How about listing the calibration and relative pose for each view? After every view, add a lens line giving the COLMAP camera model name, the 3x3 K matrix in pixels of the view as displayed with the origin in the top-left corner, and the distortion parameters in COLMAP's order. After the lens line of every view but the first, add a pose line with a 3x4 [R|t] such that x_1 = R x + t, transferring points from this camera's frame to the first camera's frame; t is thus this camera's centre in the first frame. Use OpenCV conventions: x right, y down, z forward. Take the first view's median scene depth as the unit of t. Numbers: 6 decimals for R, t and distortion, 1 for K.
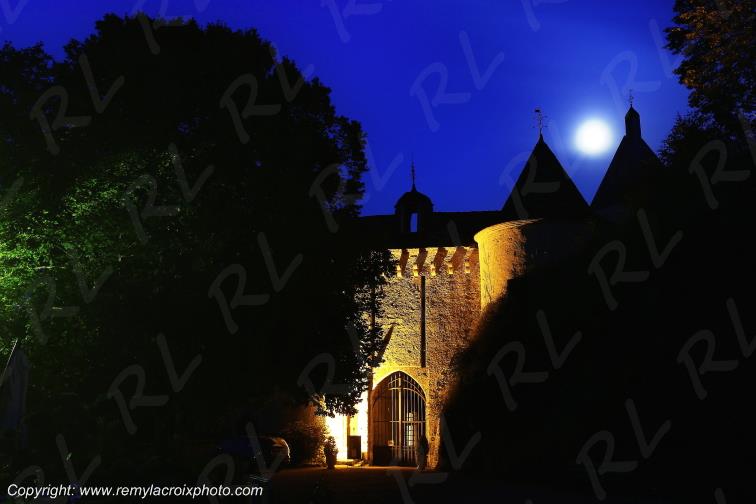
lens RADIAL K [[1151.3, 0, 379.0], [0, 1151.3, 249.9], [0, 0, 1]] dist [0.214221, 0.000000]
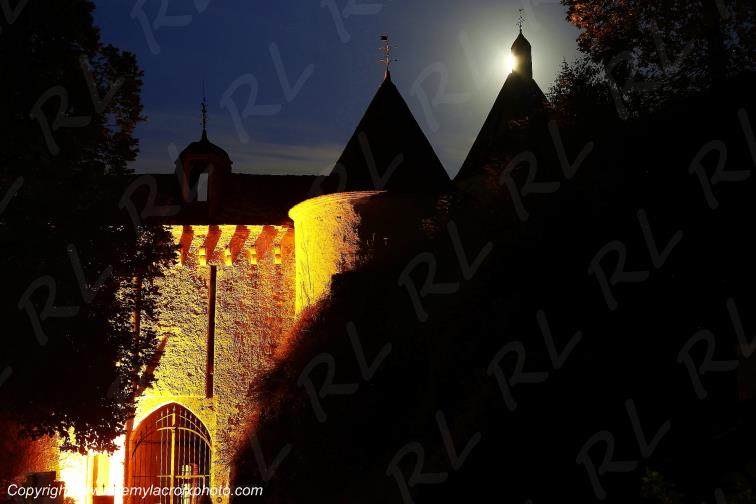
lens RADIAL K [[1076.0, 0, 379.3], [0, 1076.0, 252.2], [0, 0, 1]] dist [-0.043905, 0.000000]
pose [[0.981716, 0.034222, 0.187251, 0.014863], [-0.034574, 0.999401, -0.001388, 0.011936], [-0.187186, -0.005111, 0.982311, 0.346524]]
